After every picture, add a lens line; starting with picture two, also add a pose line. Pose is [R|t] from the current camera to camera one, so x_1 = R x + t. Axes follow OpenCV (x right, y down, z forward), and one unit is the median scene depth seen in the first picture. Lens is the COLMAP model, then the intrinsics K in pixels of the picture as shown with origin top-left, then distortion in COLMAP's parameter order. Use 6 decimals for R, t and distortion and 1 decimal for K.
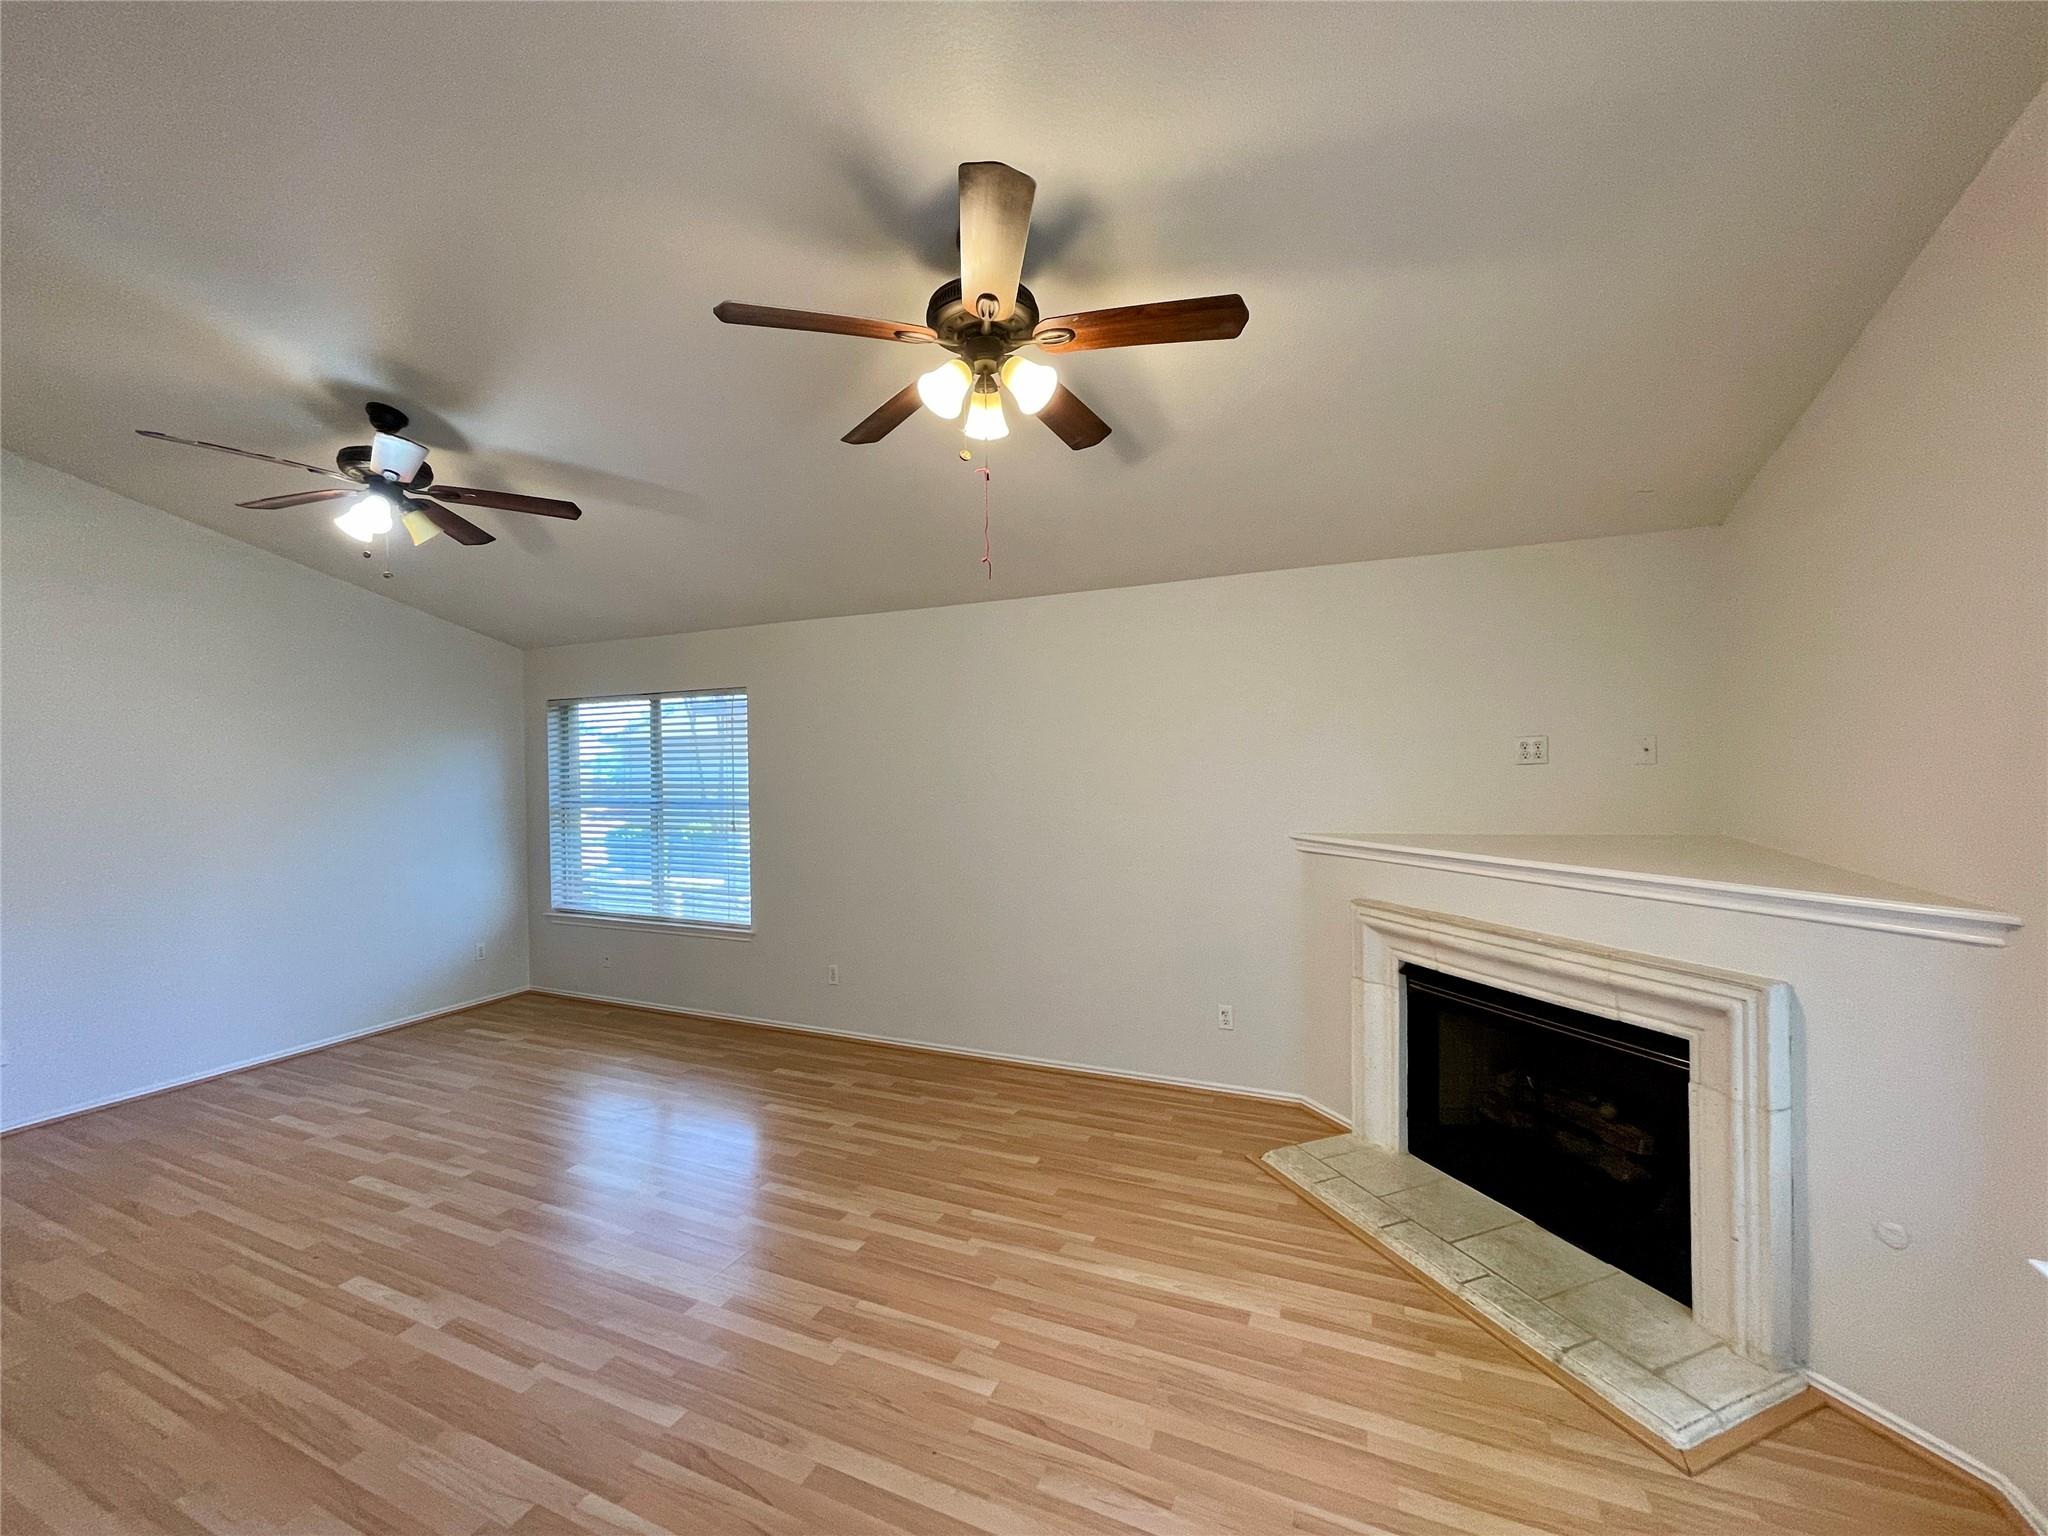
lens RADIAL K [[824.4, 0, 1014.2], [0, 824.4, 765.2], [0, 0, 1]] dist [-0.002976, 0.001912]
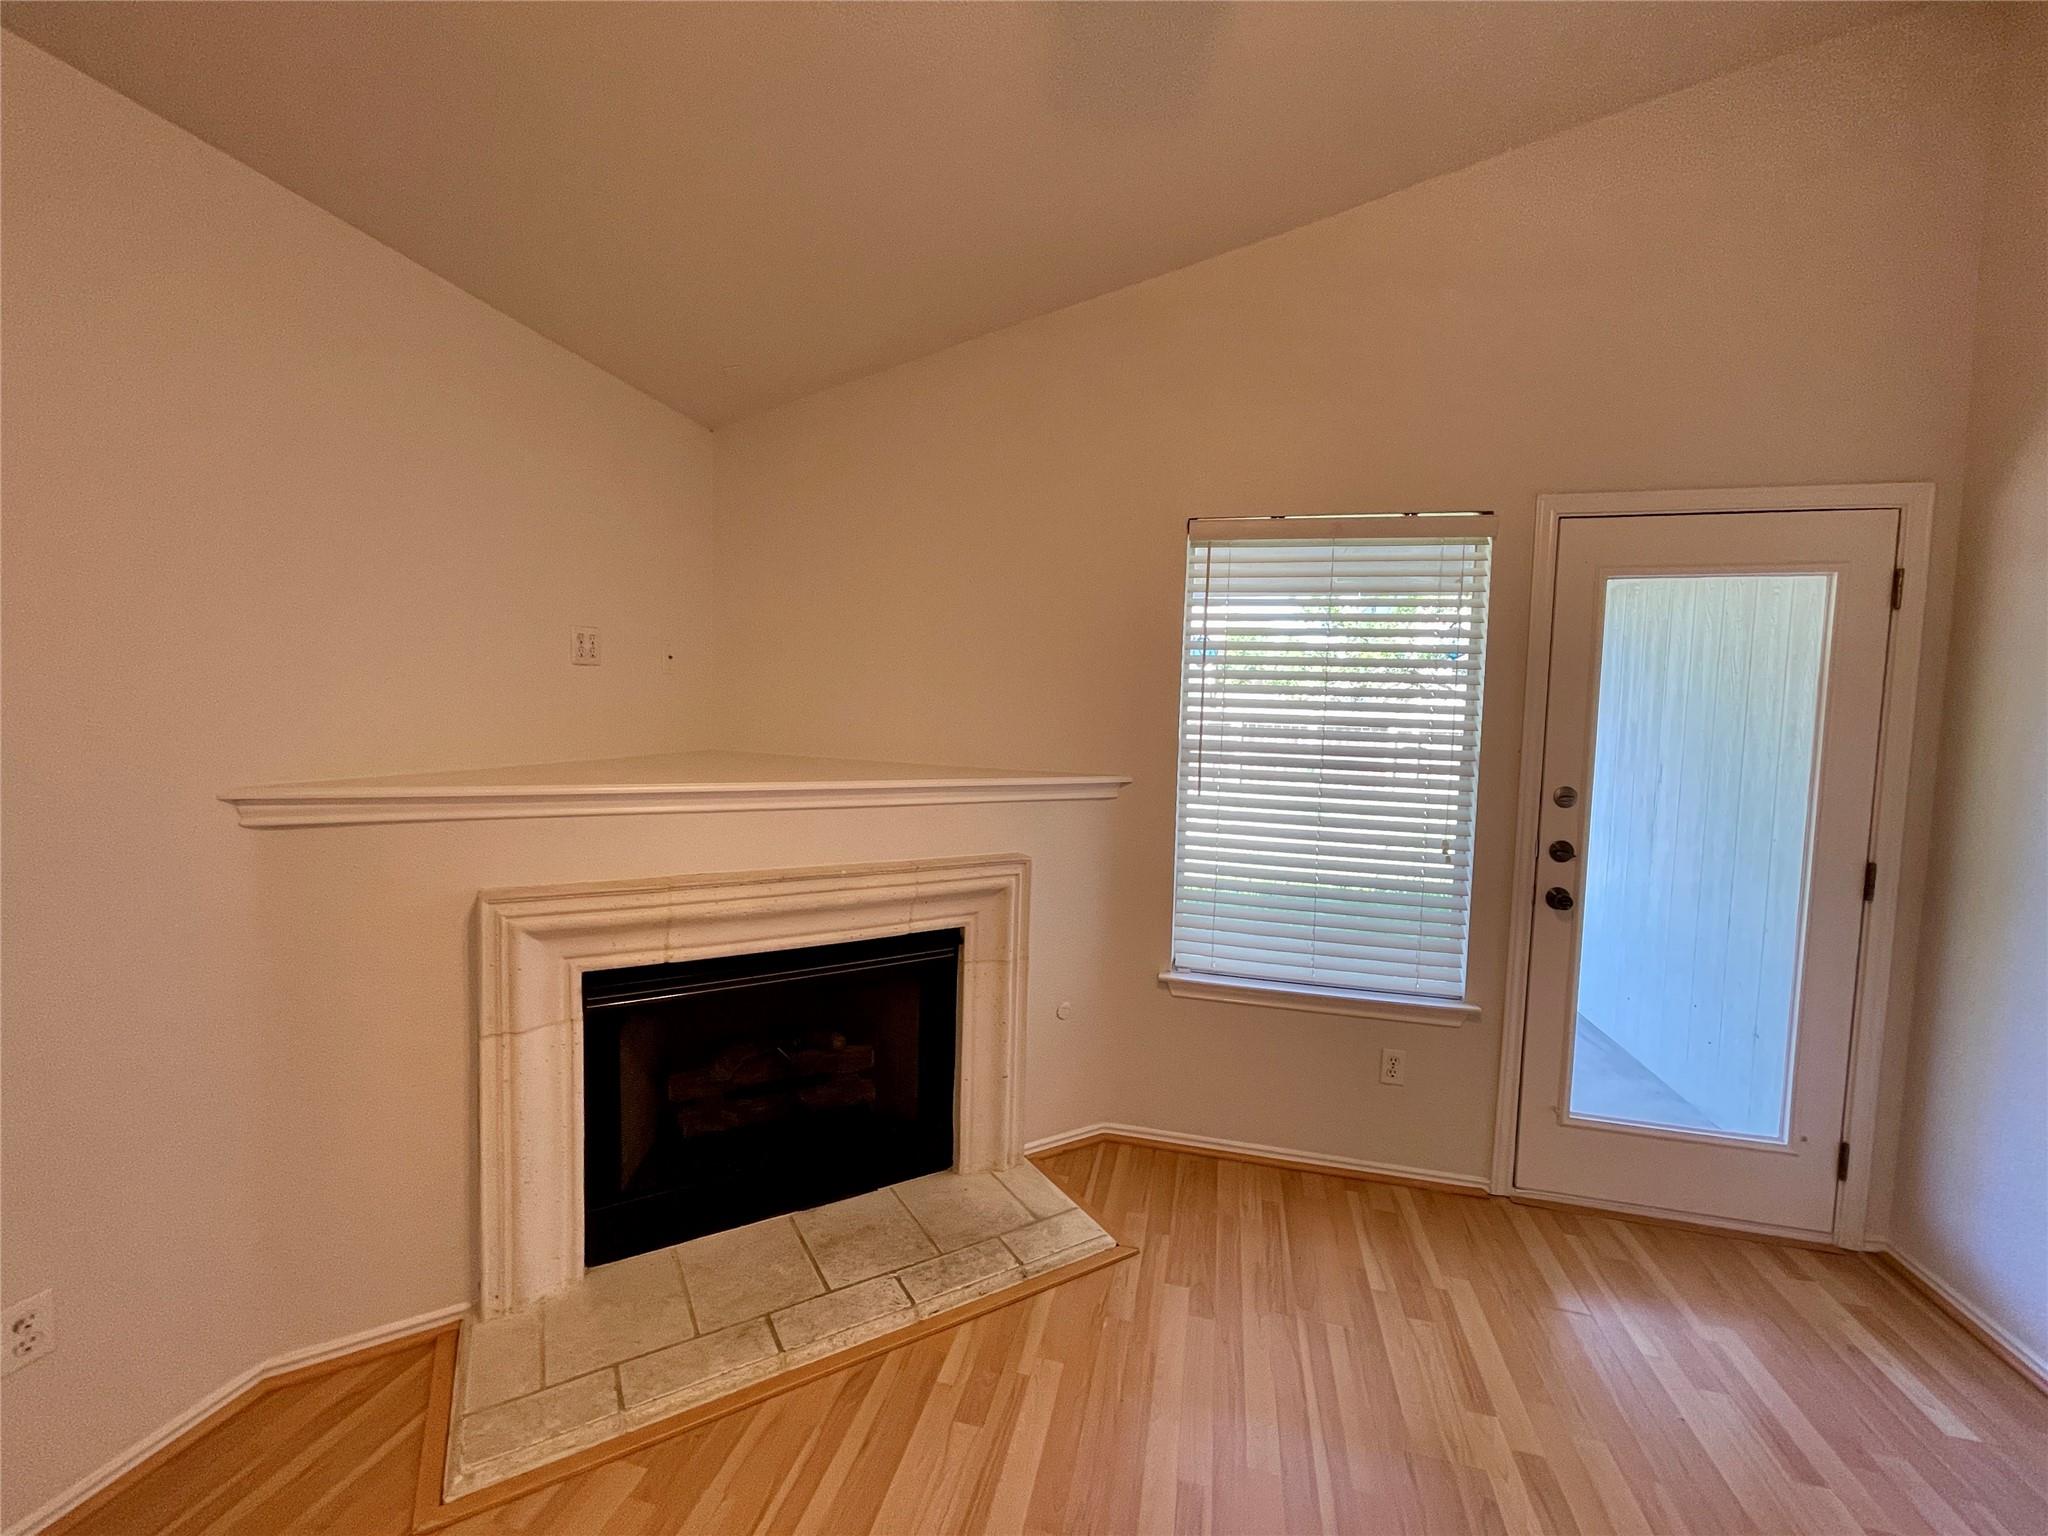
lens RADIAL K [[824.4, 0, 1027.2], [0, 824.4, 769.1], [0, 0, 1]] dist [-0.002976, 0.001912]
pose [[-0.176727, -0.056125, 0.982658, -0.184147], [-0.024064, 0.998321, 0.052692, 0.047724], [-0.983966, -0.014335, -0.177781, 0.805422]]
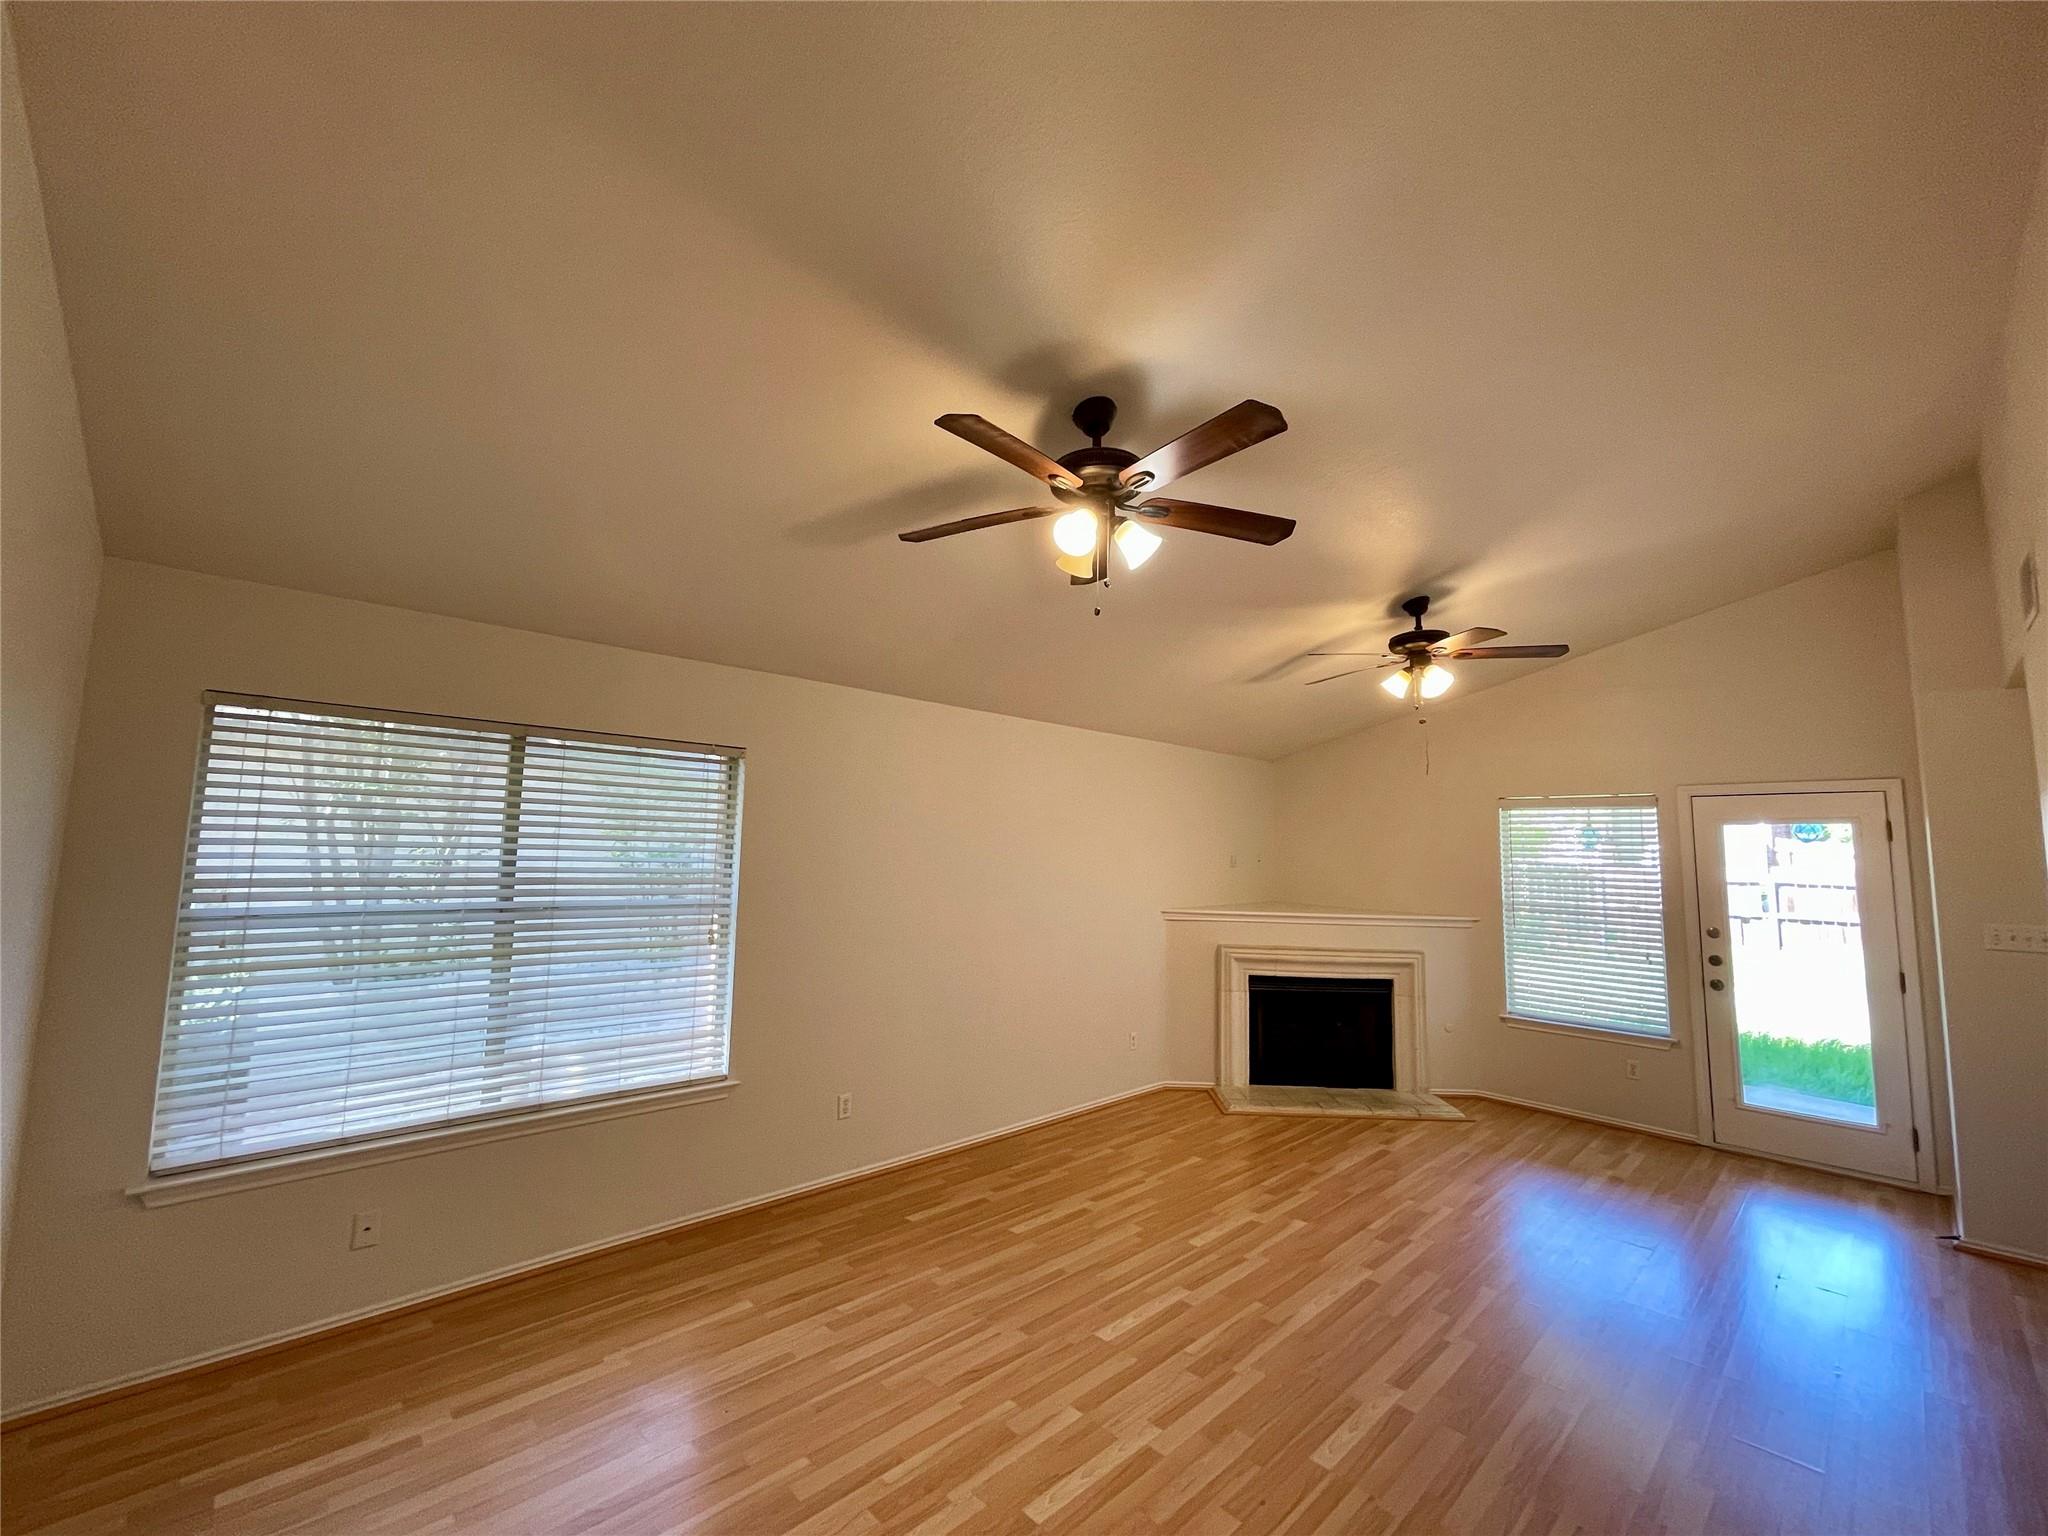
lens RADIAL K [[824.4, 0, 1017.6], [0, 824.4, 771.1], [0, 0, 1]] dist [-0.002976, 0.001912]
pose [[0.385789, 0.115477, 0.915331, -1.484347], [-0.024863, 0.993077, -0.114806, 0.010143], [-0.922252, 0.021533, 0.385990, 0.775834]]
